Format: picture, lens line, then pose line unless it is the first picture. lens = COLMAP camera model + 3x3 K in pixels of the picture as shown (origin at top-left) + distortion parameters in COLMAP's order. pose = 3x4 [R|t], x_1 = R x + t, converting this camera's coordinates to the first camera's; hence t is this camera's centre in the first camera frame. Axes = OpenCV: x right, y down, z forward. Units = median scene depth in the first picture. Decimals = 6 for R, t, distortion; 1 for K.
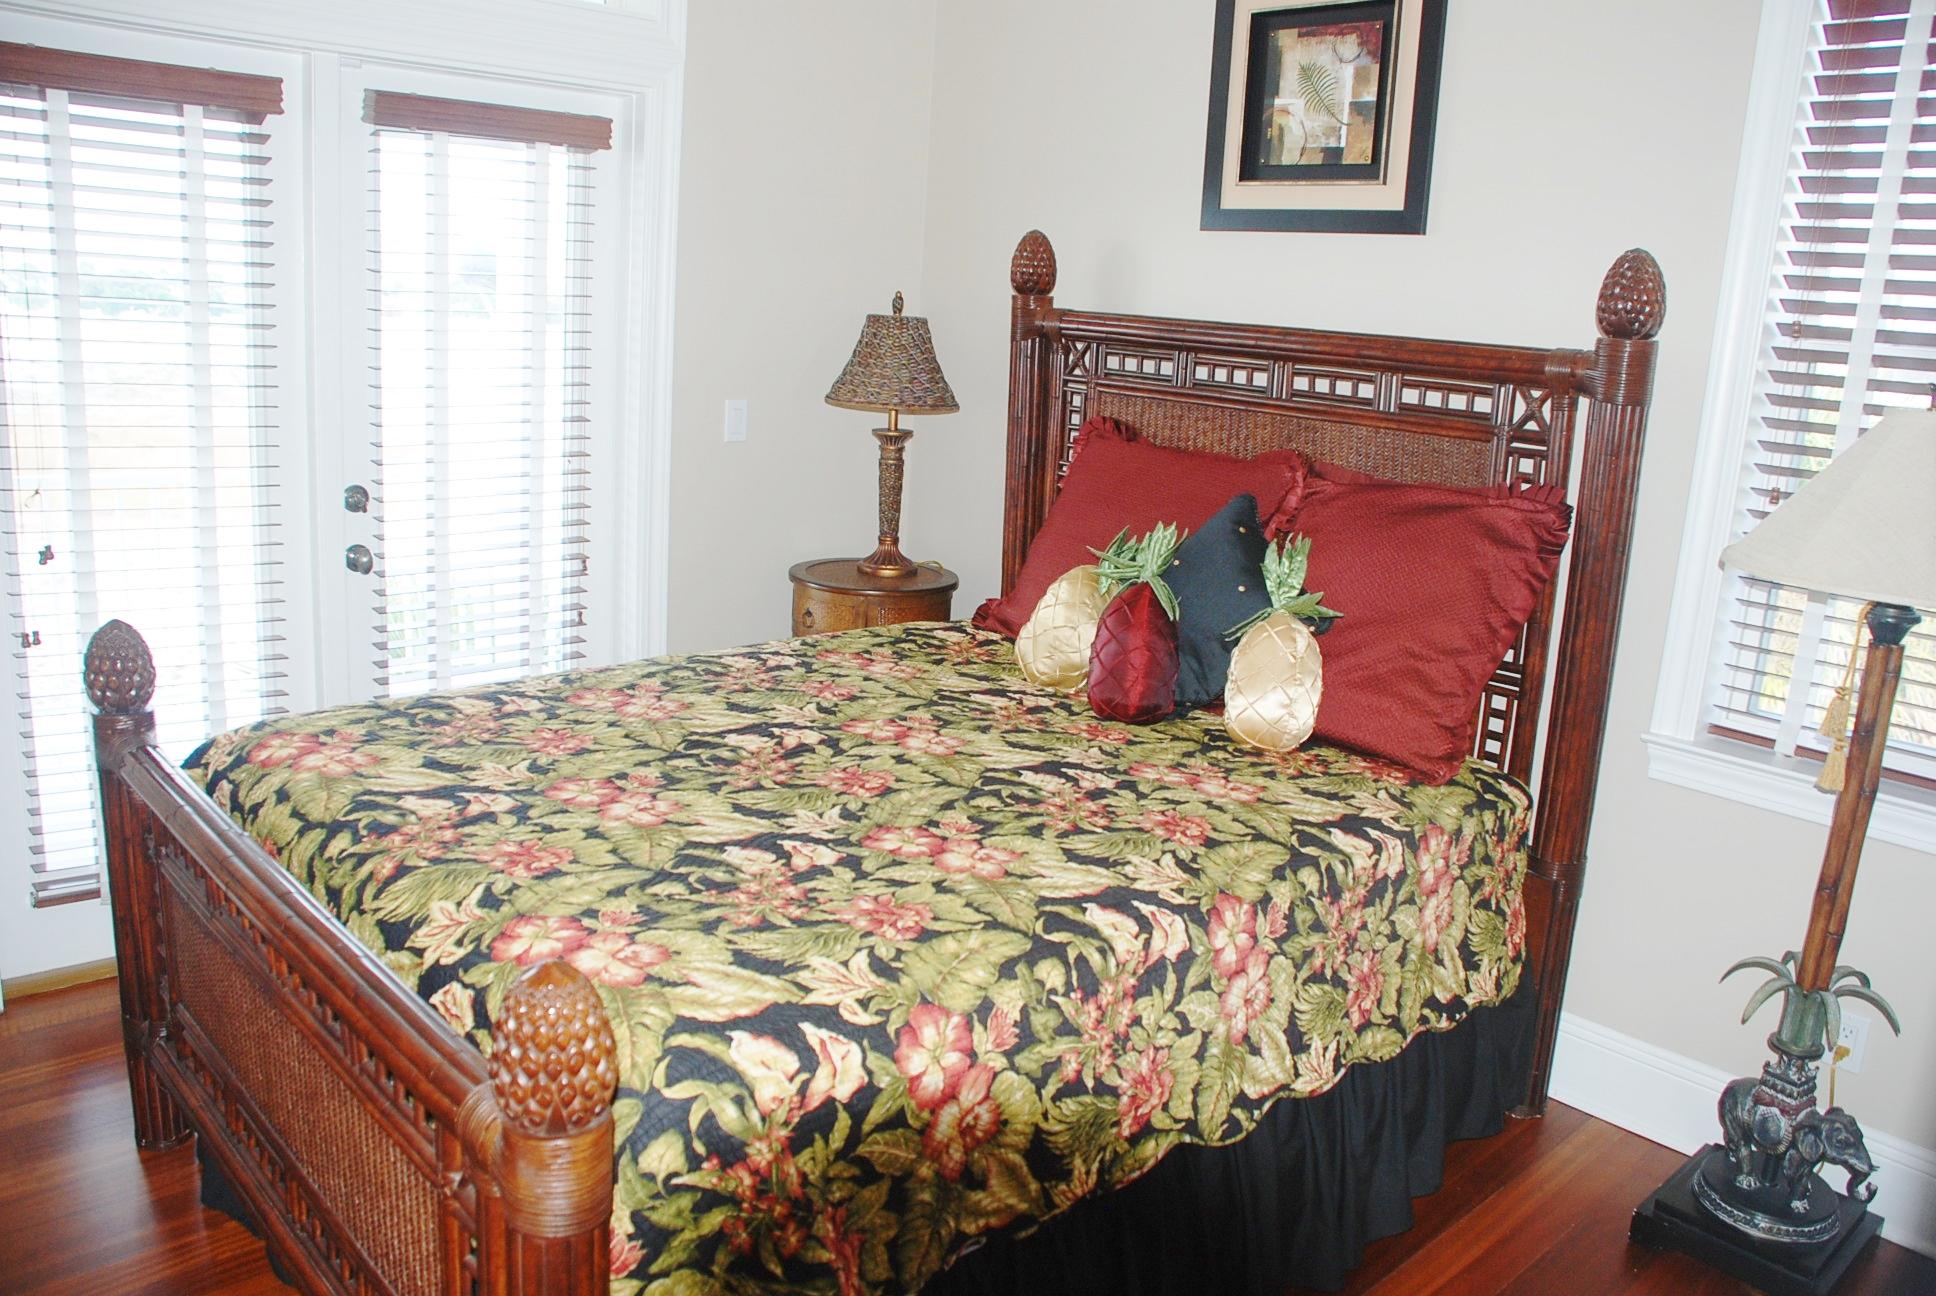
lens RADIAL K [[1512.9, 0, 968.0], [0, 1512.9, 648.0], [0, 0, 1]] dist [-0.178027, 0.137615]
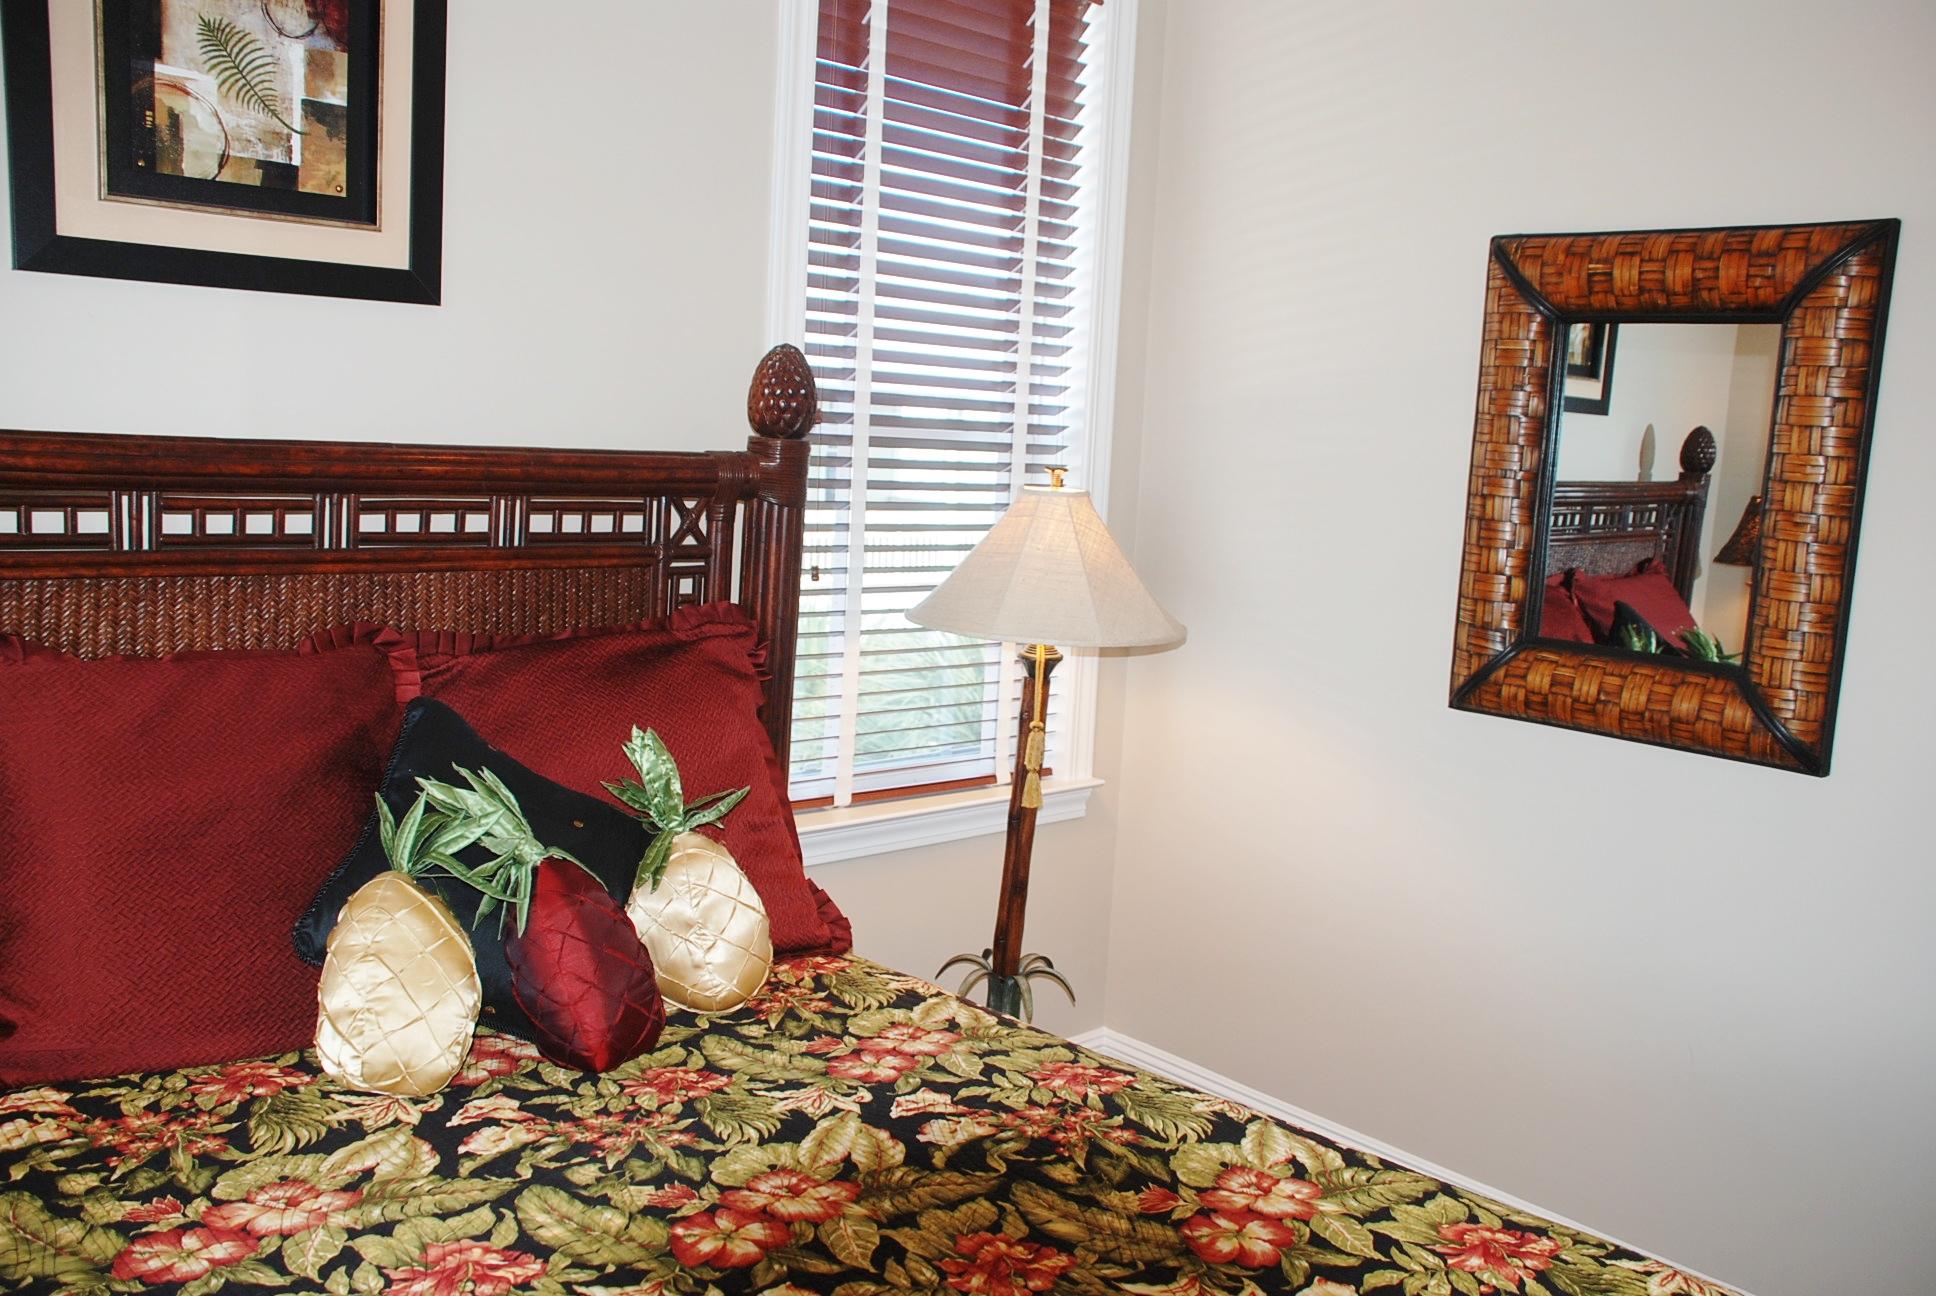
lens RADIAL K [[1610.1, 0, 968.0], [0, 1610.1, 648.0], [0, 0, 1]] dist [-0.136855, 0.152919]
pose [[-0.009498, -0.191852, 0.981378, -0.536230], [0.173535, 0.966214, 0.190568, -0.228595], [-0.984782, 0.172114, 0.024116, 0.778990]]
